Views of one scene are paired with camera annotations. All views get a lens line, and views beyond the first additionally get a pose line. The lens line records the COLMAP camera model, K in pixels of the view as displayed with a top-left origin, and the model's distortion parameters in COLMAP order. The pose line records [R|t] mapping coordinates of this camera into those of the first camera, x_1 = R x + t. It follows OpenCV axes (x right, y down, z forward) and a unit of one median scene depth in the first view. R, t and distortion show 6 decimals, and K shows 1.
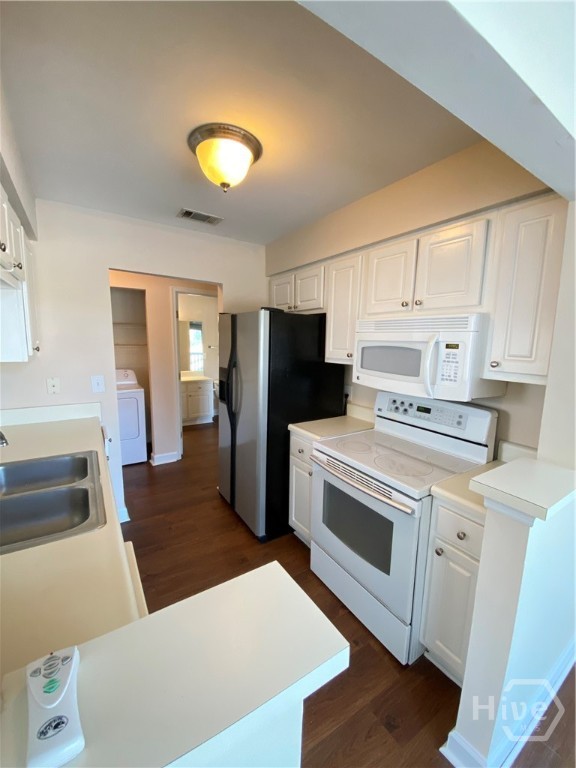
lens RADIAL K [[315.0, 0, 284.3], [0, 315.0, 386.3], [0, 0, 1]] dist [-0.003853, -0.000541]
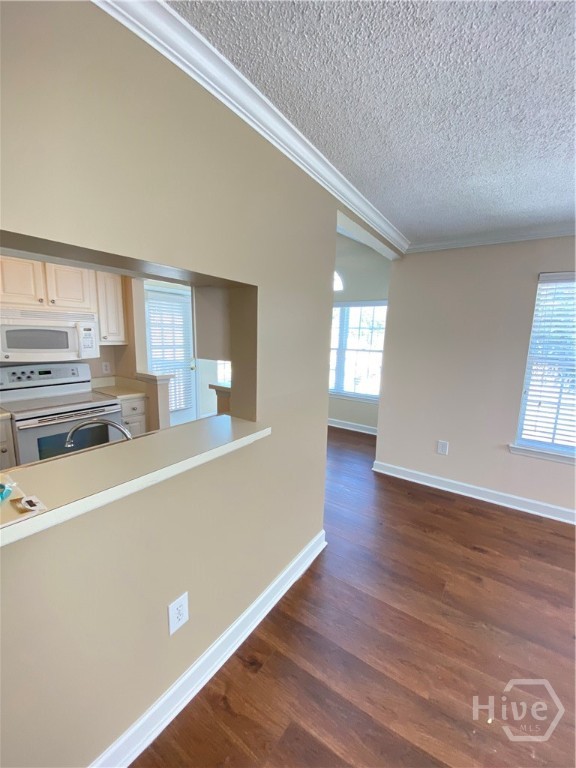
lens RADIAL K [[315.0, 0, 284.3], [0, 315.0, 386.3], [0, 0, 1]] dist [-0.003853, -0.000541]
pose [[-0.378311, -0.178025, 0.908399, -1.463713], [0.106327, 0.966480, 0.233689, -0.097526], [-0.919552, 0.184995, -0.346701, 0.545113]]
